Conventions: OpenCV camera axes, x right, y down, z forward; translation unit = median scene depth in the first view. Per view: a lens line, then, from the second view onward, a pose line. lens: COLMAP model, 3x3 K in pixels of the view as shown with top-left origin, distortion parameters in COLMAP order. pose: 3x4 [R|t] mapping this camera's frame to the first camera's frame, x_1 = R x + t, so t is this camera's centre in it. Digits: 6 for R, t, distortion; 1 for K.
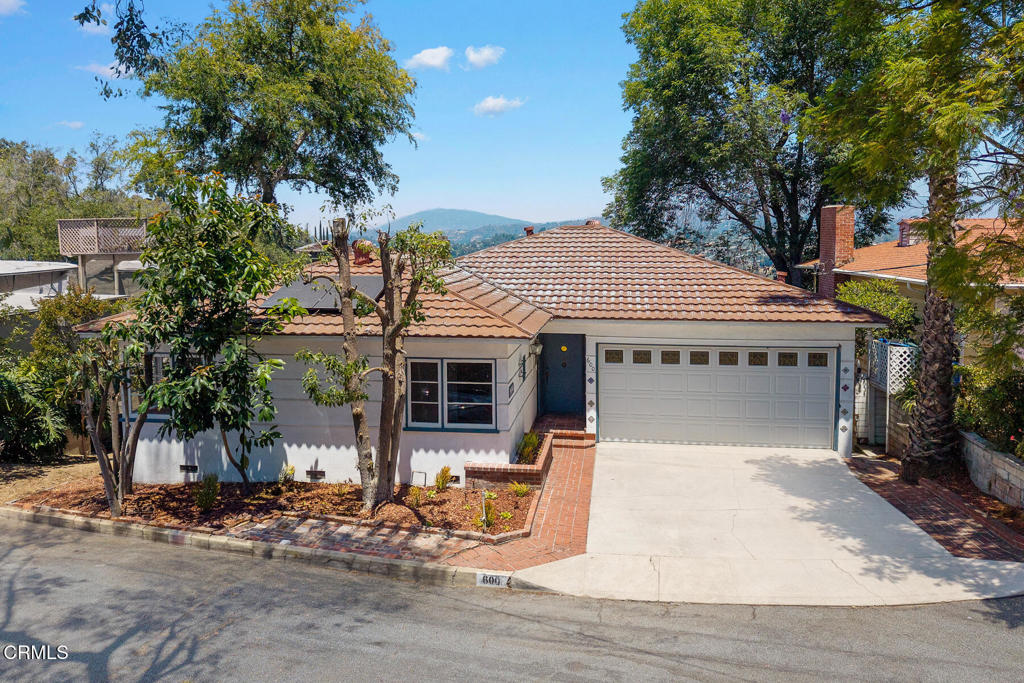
lens RADIAL K [[713.8, 0, 474.8], [0, 713.8, 307.6], [0, 0, 1]] dist [0.025487, 0.001131]
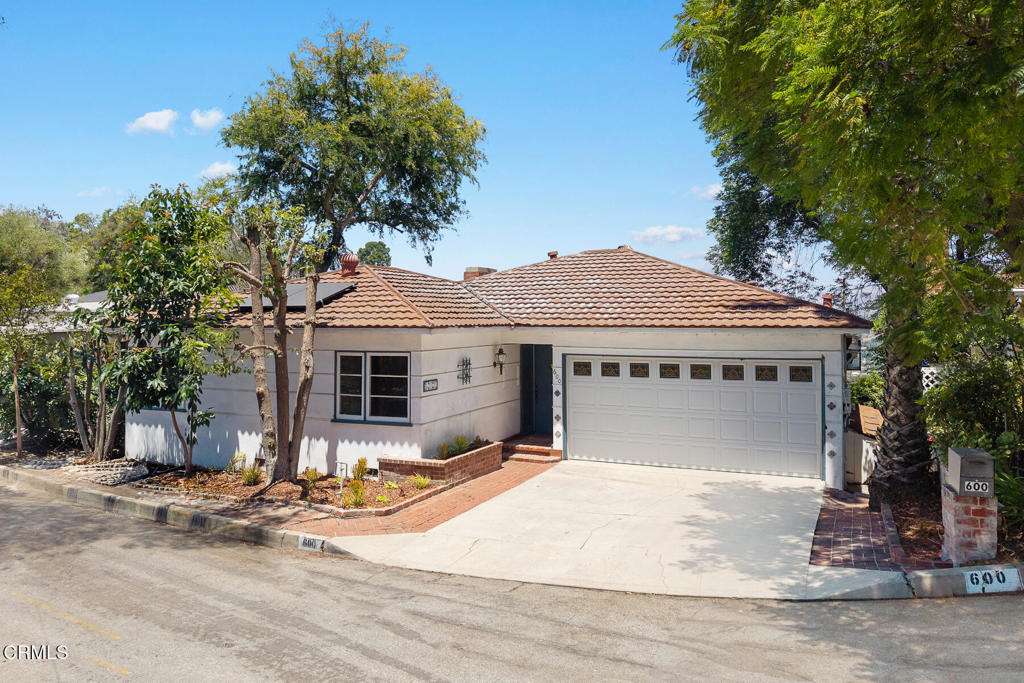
lens RADIAL K [[713.8, 0, 509.4], [0, 713.8, 338.9], [0, 0, 1]] dist [0.025487, 0.001131]
pose [[0.961330, 0.008675, -0.275262, 0.433305], [-0.030380, 0.996744, -0.074687, 0.122479], [0.273718, 0.080161, 0.958464, 0.067456]]
